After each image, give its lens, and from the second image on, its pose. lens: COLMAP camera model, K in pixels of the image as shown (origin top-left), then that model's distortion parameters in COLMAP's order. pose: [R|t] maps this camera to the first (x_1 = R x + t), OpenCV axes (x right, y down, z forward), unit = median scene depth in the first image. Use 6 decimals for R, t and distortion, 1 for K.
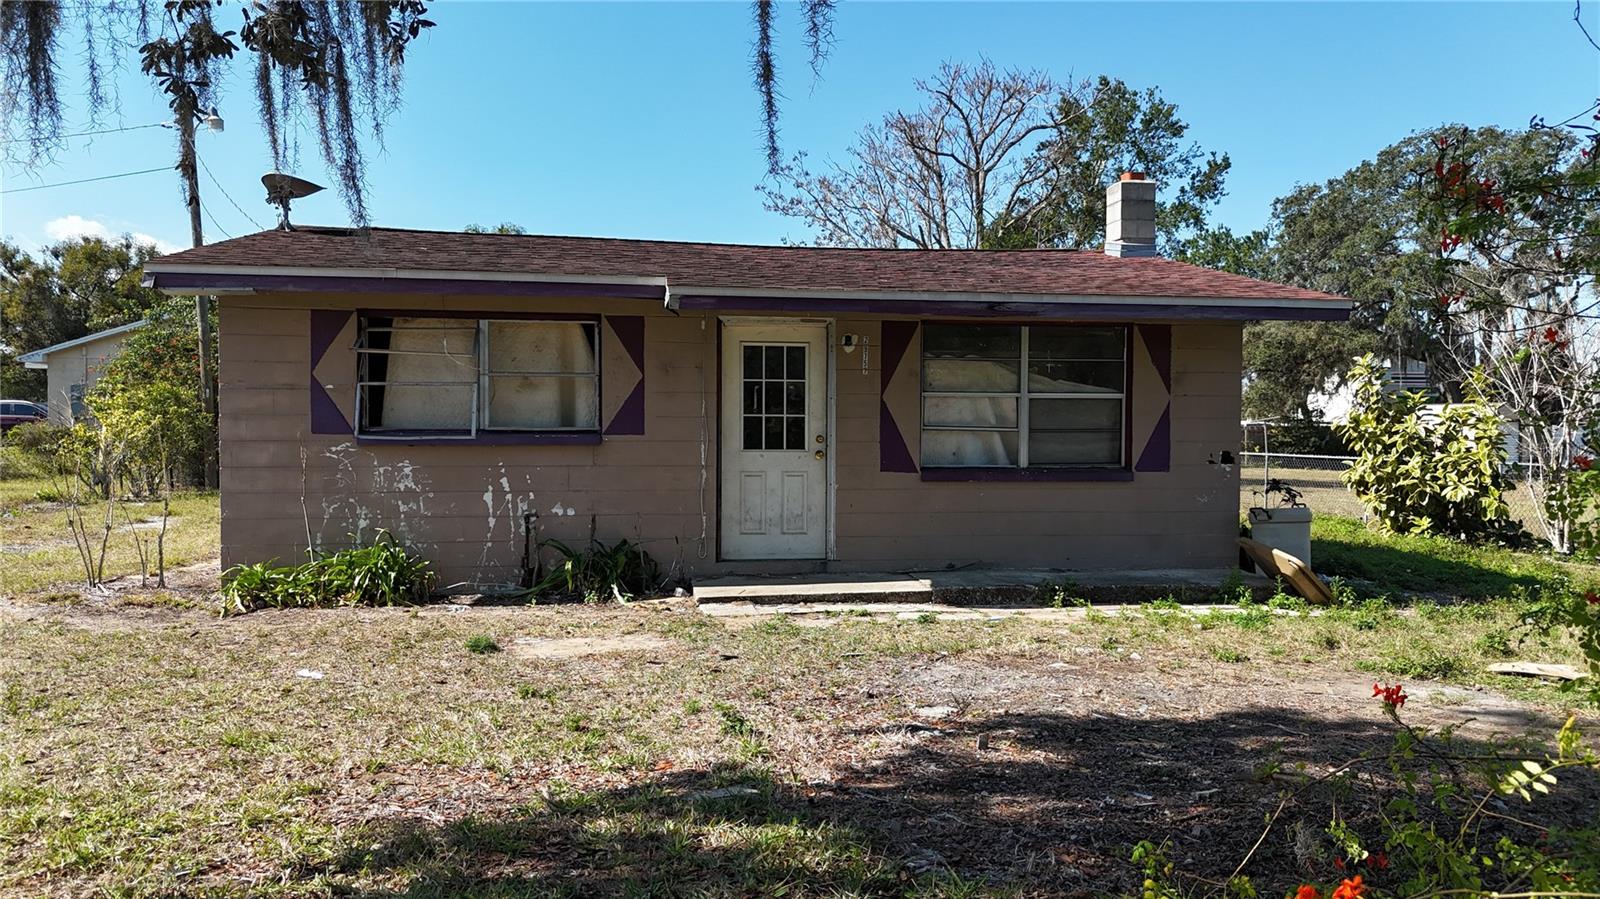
lens RADIAL K [[1189.1, 0, 800.0], [0, 1189.1, 449.5], [0, 0, 1]] dist [0.036378, -0.043548]
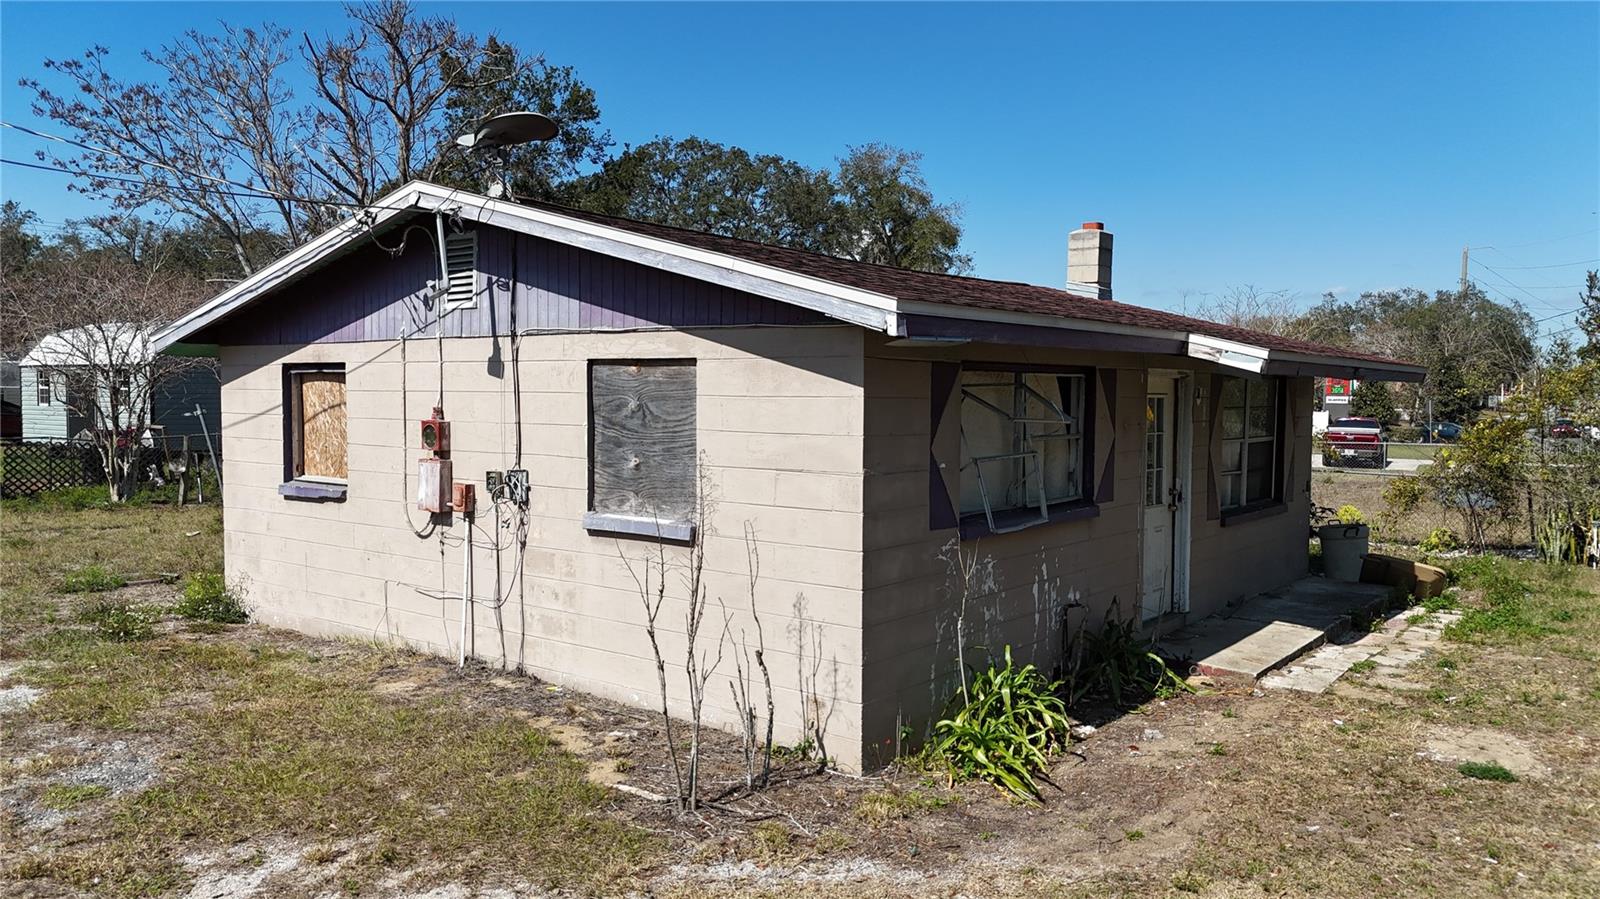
lens RADIAL K [[1189.1, 0, 800.0], [0, 1189.1, 449.5], [0, 0, 1]] dist [0.036378, -0.043548]
pose [[0.711054, -0.029188, 0.702532, -0.953028], [0.000570, 0.999162, 0.040935, -0.090759], [-0.703137, -0.028707, 0.710474, 0.525856]]
